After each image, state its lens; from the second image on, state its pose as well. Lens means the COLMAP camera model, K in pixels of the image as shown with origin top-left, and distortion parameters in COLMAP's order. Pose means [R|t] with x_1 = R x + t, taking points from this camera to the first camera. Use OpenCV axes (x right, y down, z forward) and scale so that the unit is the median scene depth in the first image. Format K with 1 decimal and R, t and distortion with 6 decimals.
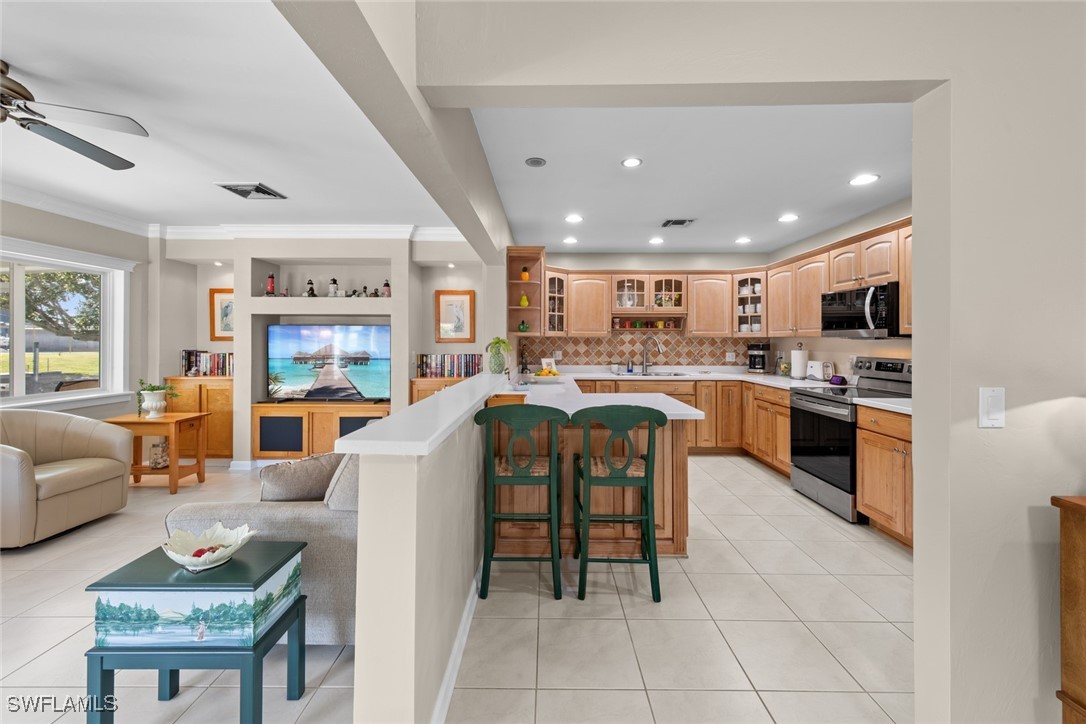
lens RADIAL K [[433.8, 0, 543.4], [0, 433.8, 338.3], [0, 0, 1]] dist [0.002556, 0.000100]
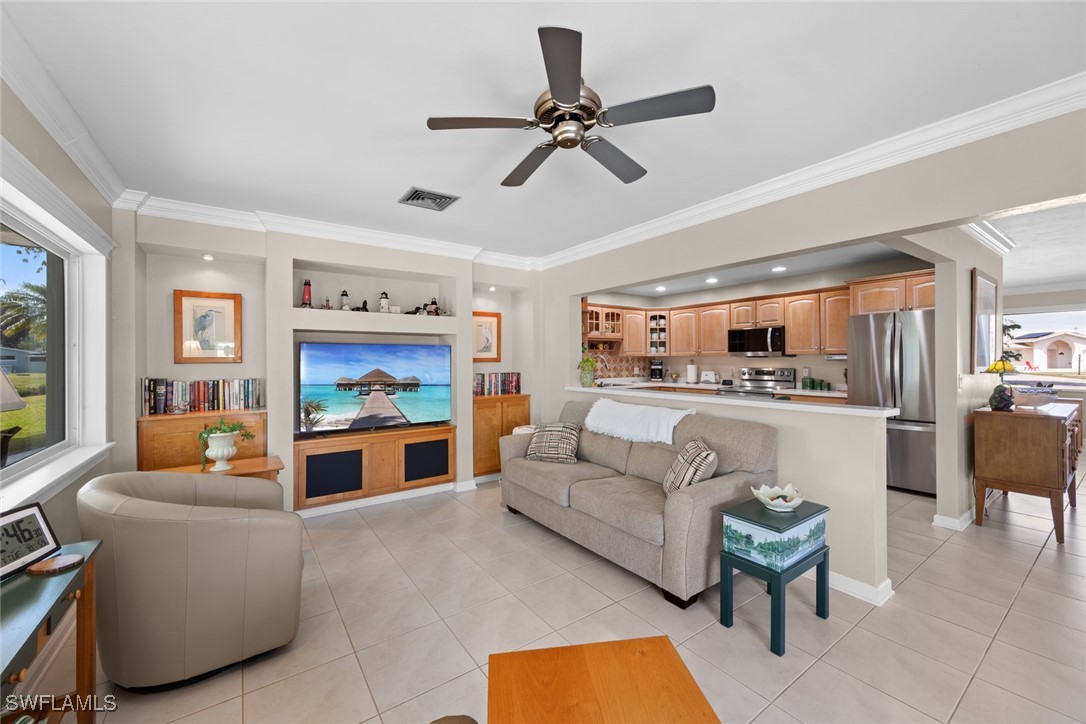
lens RADIAL K [[425.4, 0, 543.9], [0, 425.4, 359.1], [0, 0, 1]] dist [-0.000154, 0.000027]
pose [[0.812263, -0.006701, 0.583253, -0.702212], [0.003988, 0.999974, 0.005935, -0.003383], [-0.583278, -0.002495, 0.812269, 0.088838]]
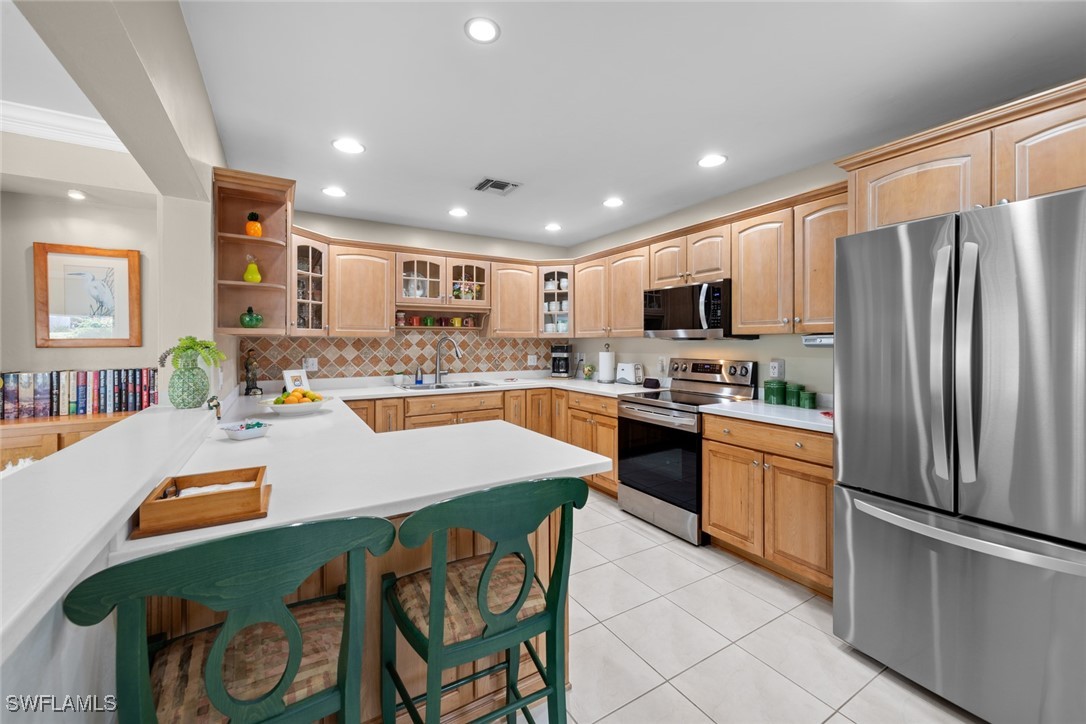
lens RADIAL K [[437.1, 0, 546.4], [0, 437.1, 341.5], [0, 0, 1]] dist [0.006730, 0.000048]
pose [[0.849940, -0.002934, 0.526872, -0.017178], [0.000624, 0.999989, 0.004562, 0.000694], [-0.526879, -0.003549, 0.849933, 0.267716]]
